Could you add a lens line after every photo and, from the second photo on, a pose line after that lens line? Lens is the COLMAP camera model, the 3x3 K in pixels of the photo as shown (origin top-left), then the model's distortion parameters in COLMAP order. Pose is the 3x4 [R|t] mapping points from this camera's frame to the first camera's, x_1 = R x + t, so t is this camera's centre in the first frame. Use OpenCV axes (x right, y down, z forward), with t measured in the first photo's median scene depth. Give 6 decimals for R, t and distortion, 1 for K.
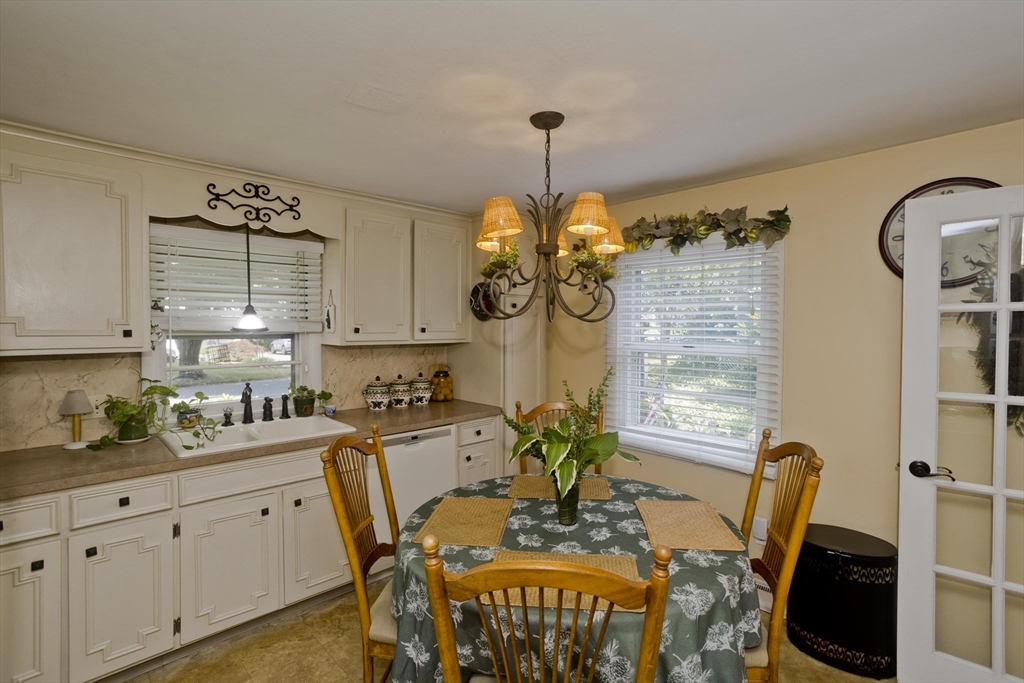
lens RADIAL K [[487.4, 0, 517.7], [0, 487.4, 334.9], [0, 0, 1]] dist [0.000499, 0.002224]
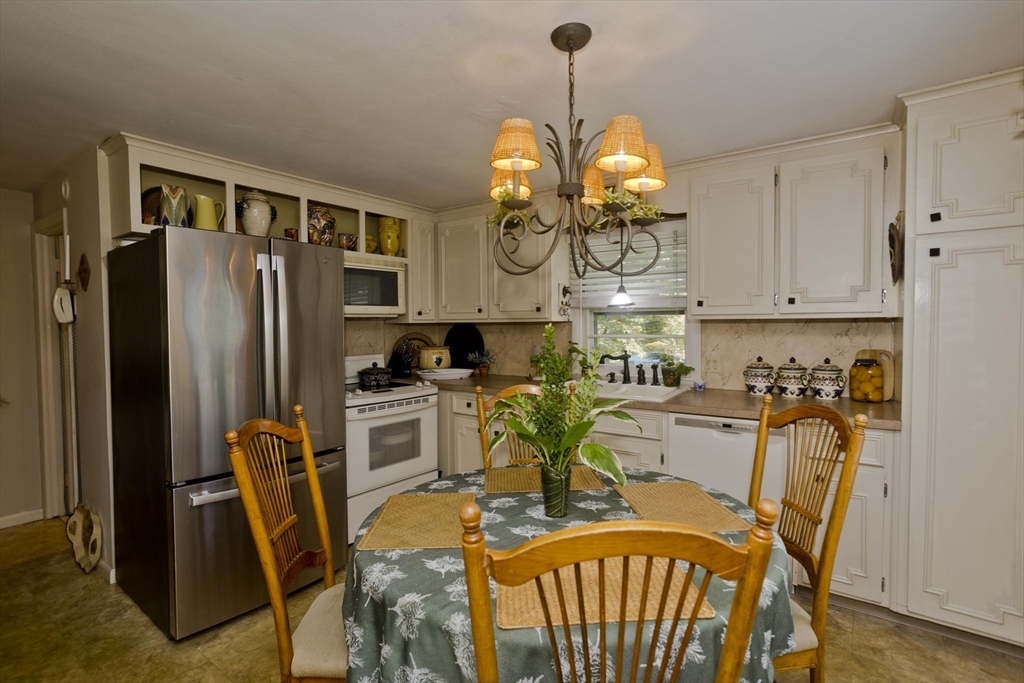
lens RADIAL K [[487.4, 0, 519.4], [0, 487.4, 343.7], [0, 0, 1]] dist [0.000499, 0.002224]
pose [[0.176419, 0.029409, -0.983876, 0.589375], [-0.008361, 0.999562, 0.028379, 0.049952], [0.984280, 0.003220, 0.176588, 0.527083]]
